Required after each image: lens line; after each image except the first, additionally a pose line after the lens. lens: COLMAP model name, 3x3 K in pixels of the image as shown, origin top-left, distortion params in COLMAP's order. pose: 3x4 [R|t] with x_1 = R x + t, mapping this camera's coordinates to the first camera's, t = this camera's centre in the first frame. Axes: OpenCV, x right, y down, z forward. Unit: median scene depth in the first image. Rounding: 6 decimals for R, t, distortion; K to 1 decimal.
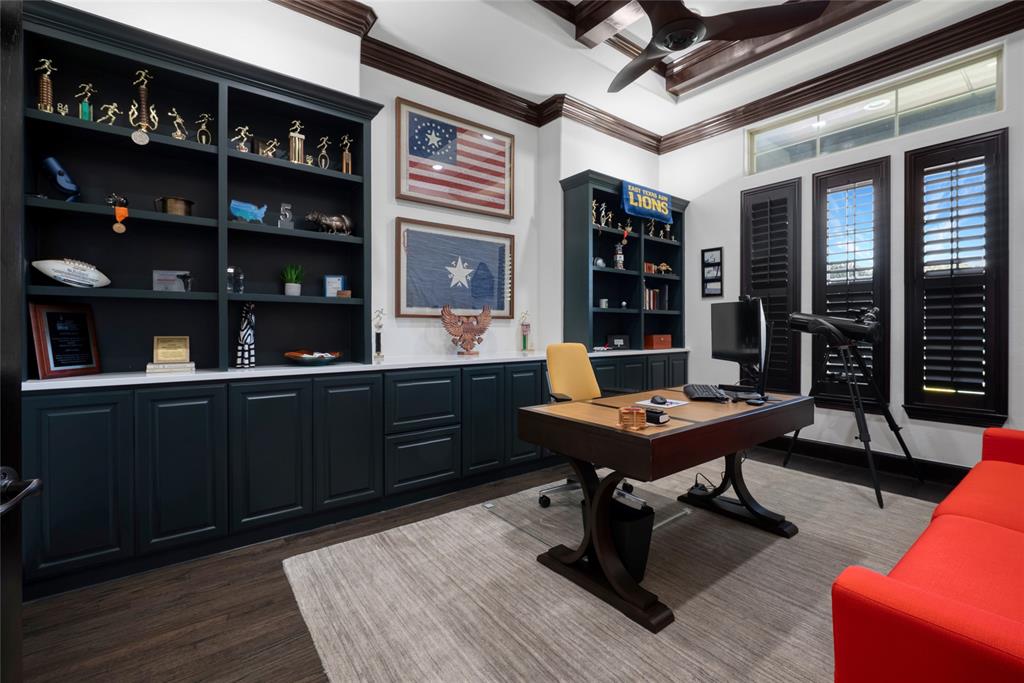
lens RADIAL K [[451.3, 0, 506.3], [0, 451.3, 334.0], [0, 0, 1]] dist [0.001272, 0.000133]
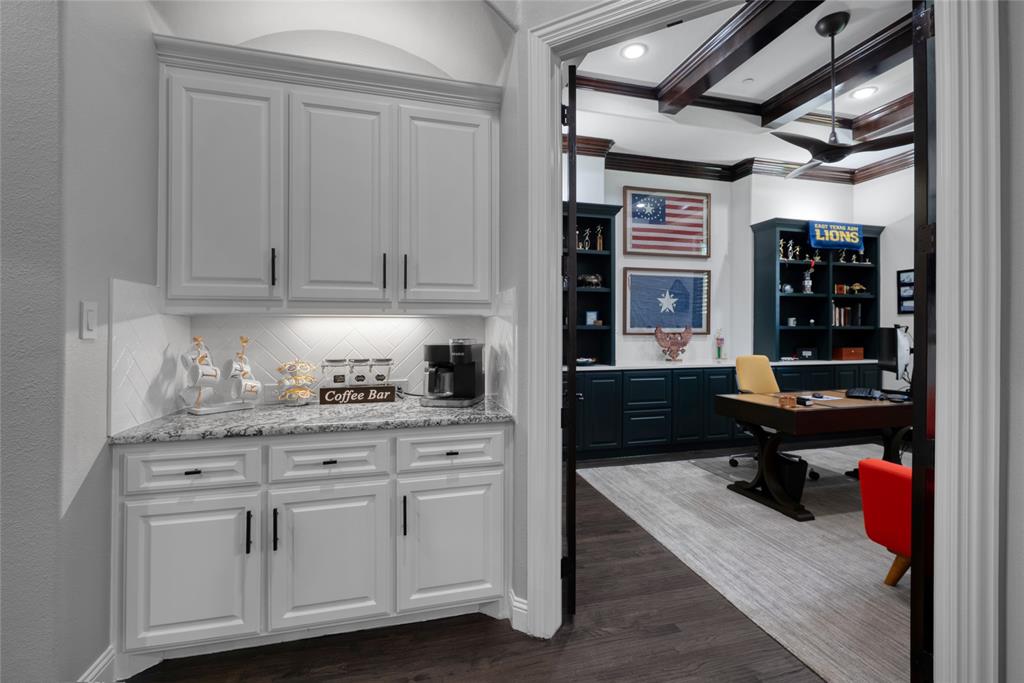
lens RADIAL K [[451.3, 0, 506.3], [0, 451.3, 334.0], [0, 0, 1]] dist [0.001272, 0.000133]
pose [[0.920560, 0.002180, -0.390596, -0.016526], [-0.004934, 0.999970, -0.006049, -0.024652], [0.390570, 0.007496, 0.920543, -0.442262]]
